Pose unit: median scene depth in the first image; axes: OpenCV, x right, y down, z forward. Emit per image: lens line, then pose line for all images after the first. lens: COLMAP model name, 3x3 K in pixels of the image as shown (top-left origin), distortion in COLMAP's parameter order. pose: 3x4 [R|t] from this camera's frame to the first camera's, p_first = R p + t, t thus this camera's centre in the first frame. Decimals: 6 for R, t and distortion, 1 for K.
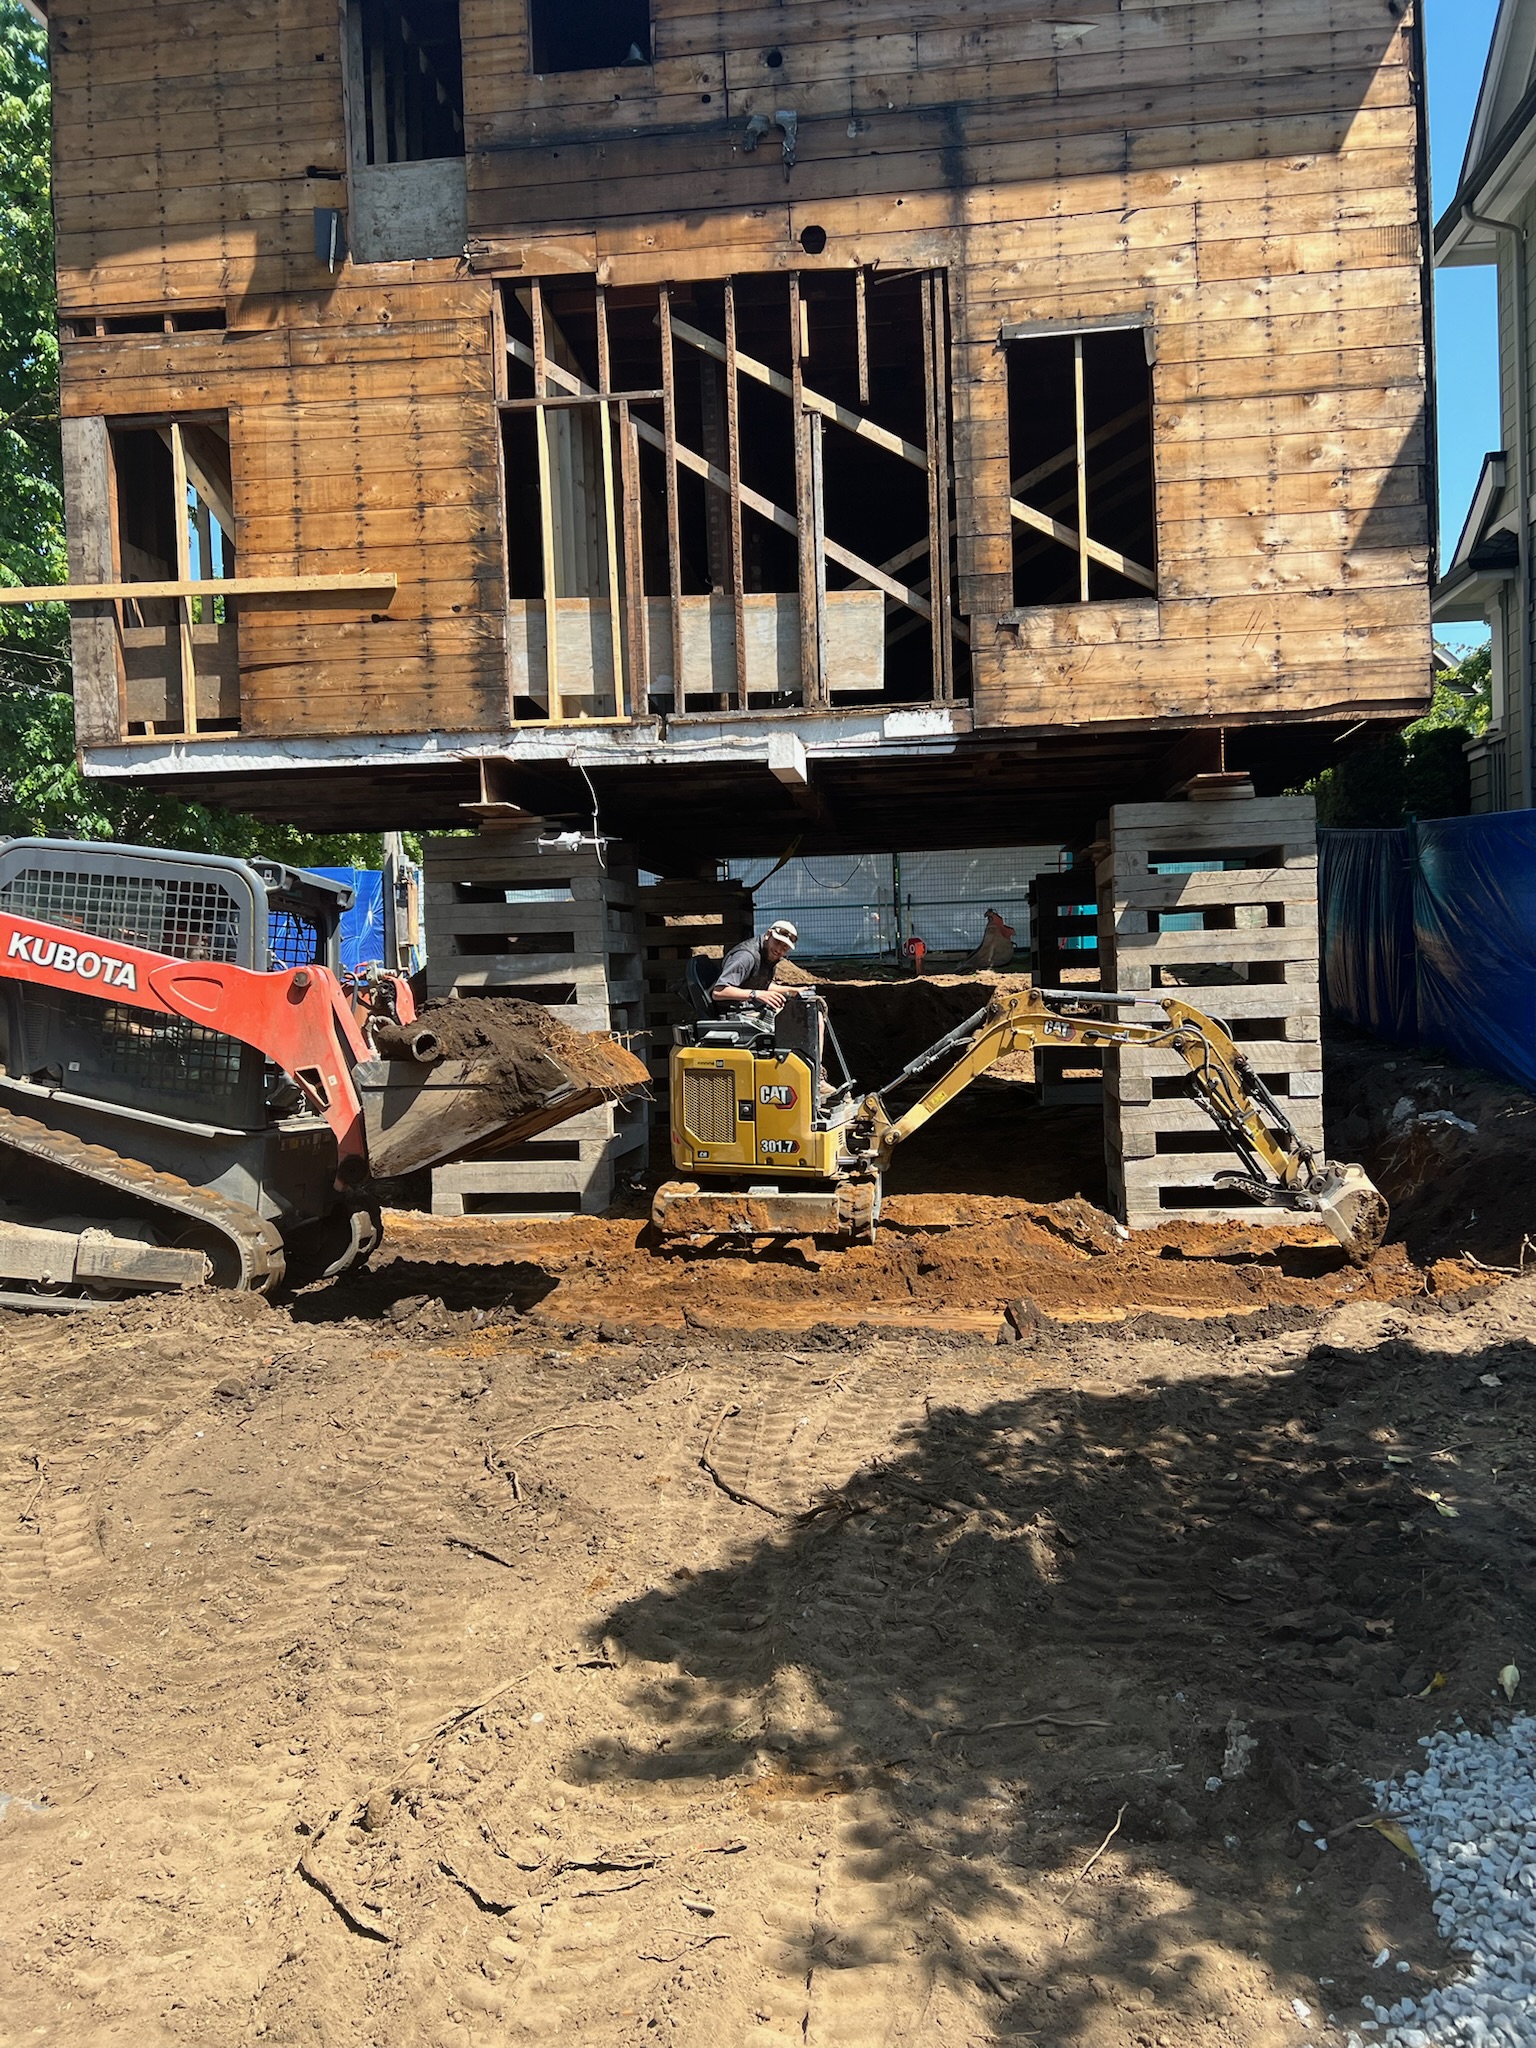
lens RADIAL K [[1536.3, 0, 772.9], [0, 1536.3, 1016.7], [0, 0, 1]] dist [0.007590, -0.023743]
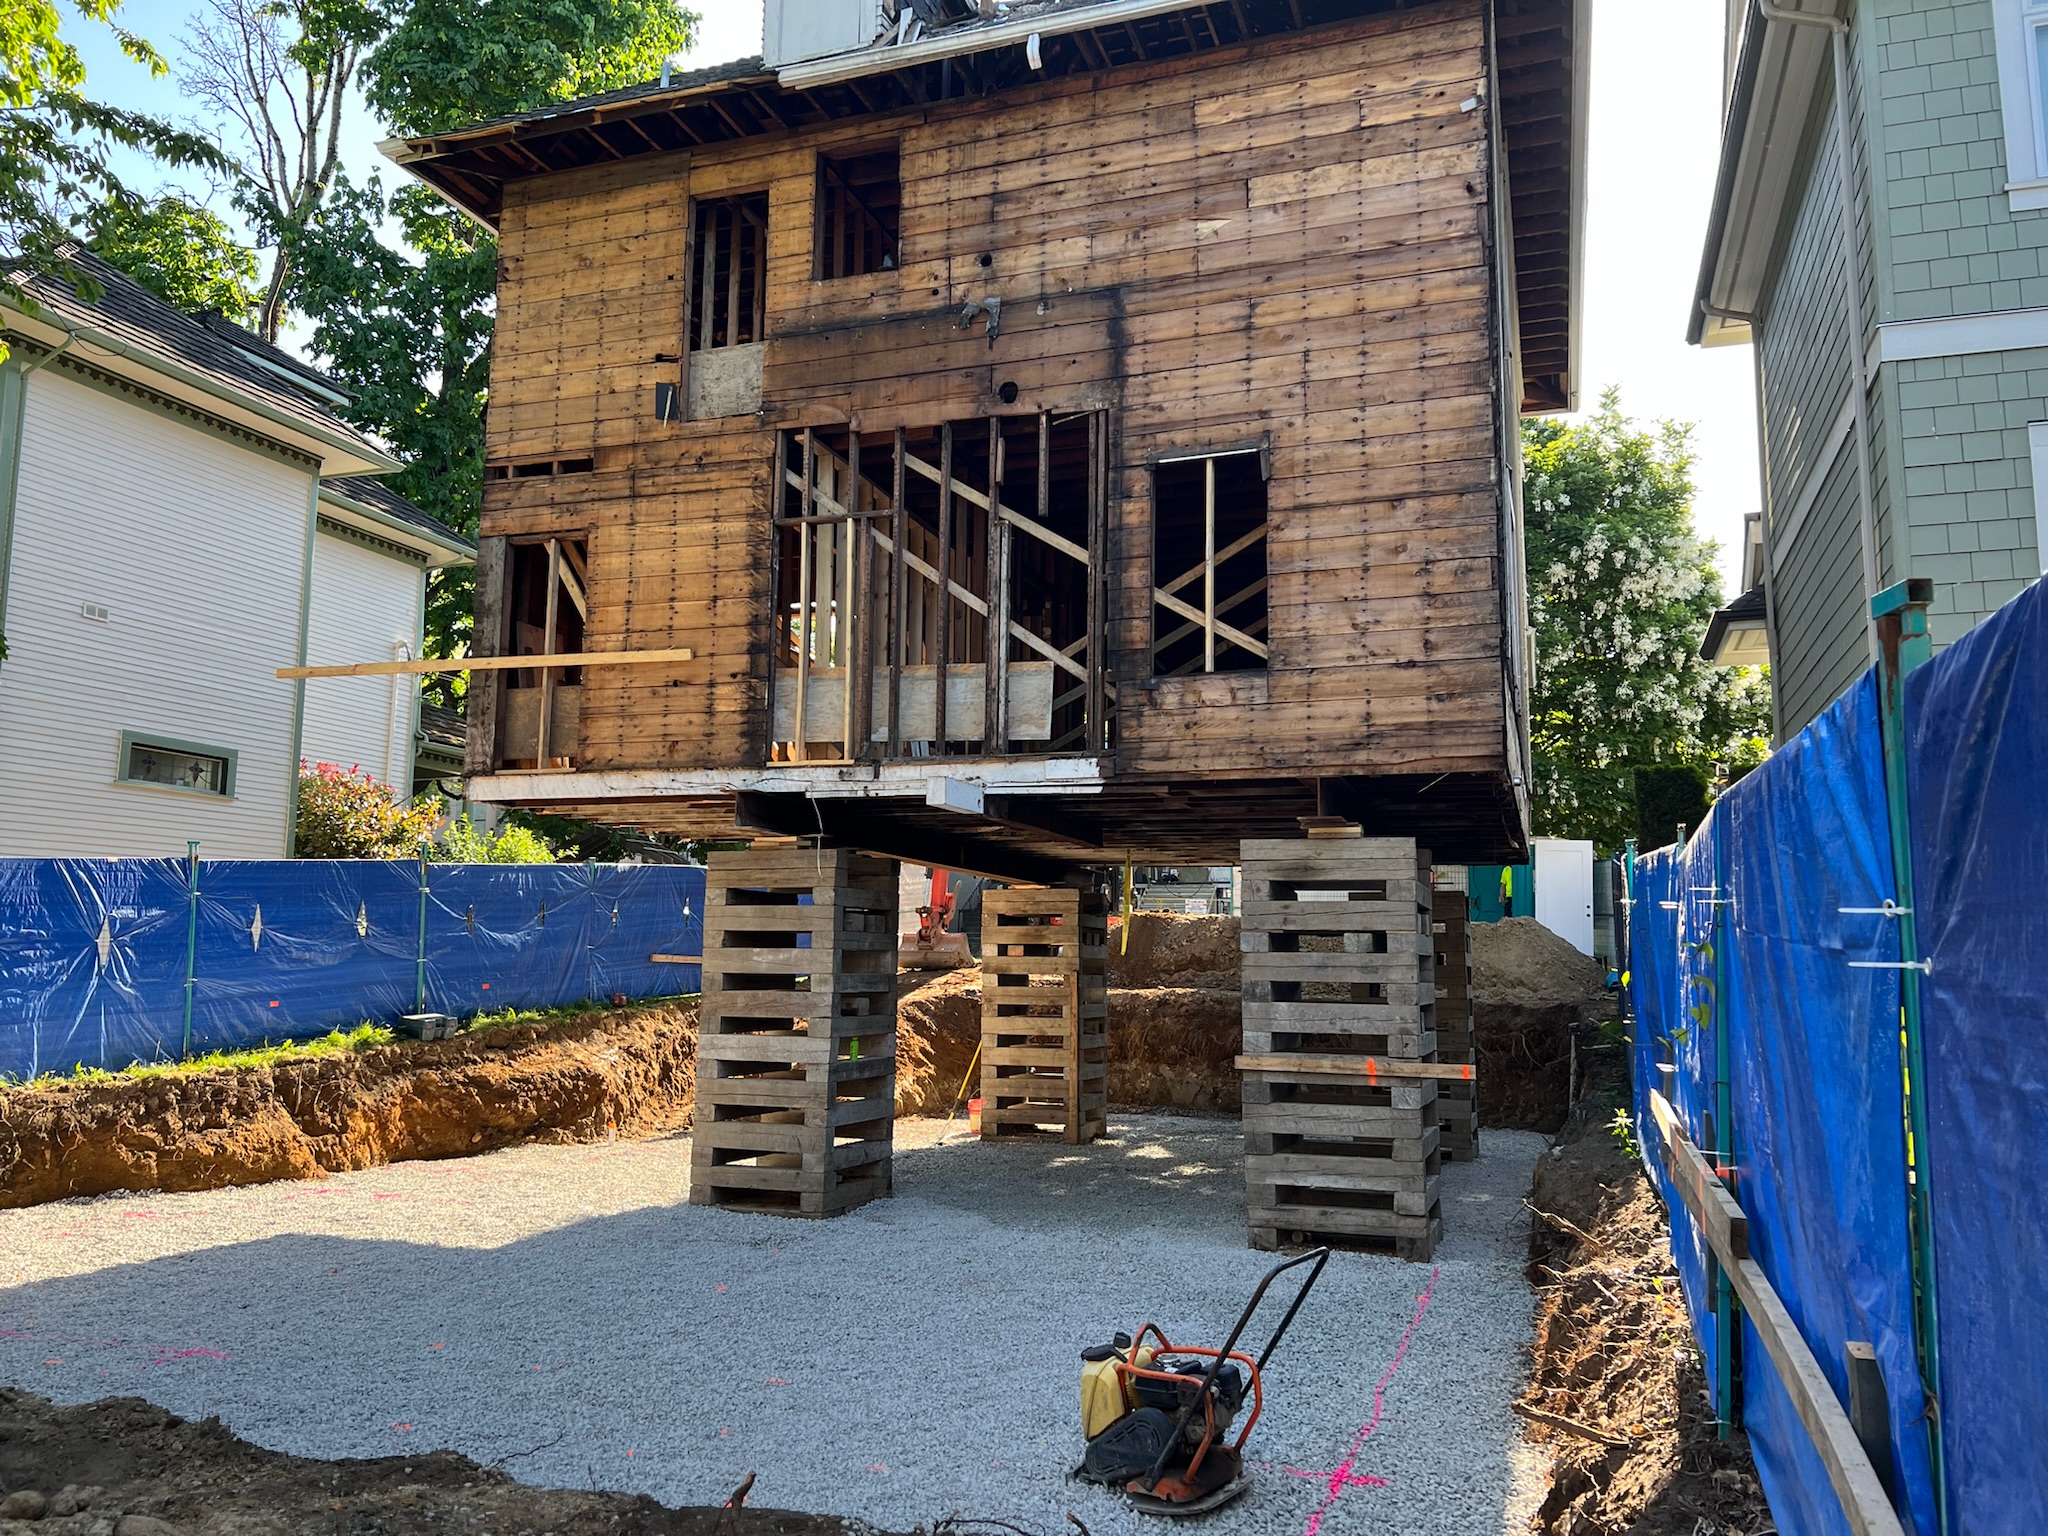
lens RADIAL K [[1536.3, 0, 1020.1], [0, 1536.3, 774.0], [0, 0, 1]] dist [0.007590, -0.023743]
pose [[0.971015, 0.014367, -0.238586, 0.341648], [-0.052057, 0.986942, -0.152431, -0.001647], [0.233280, 0.160432, 0.959084, -0.163481]]
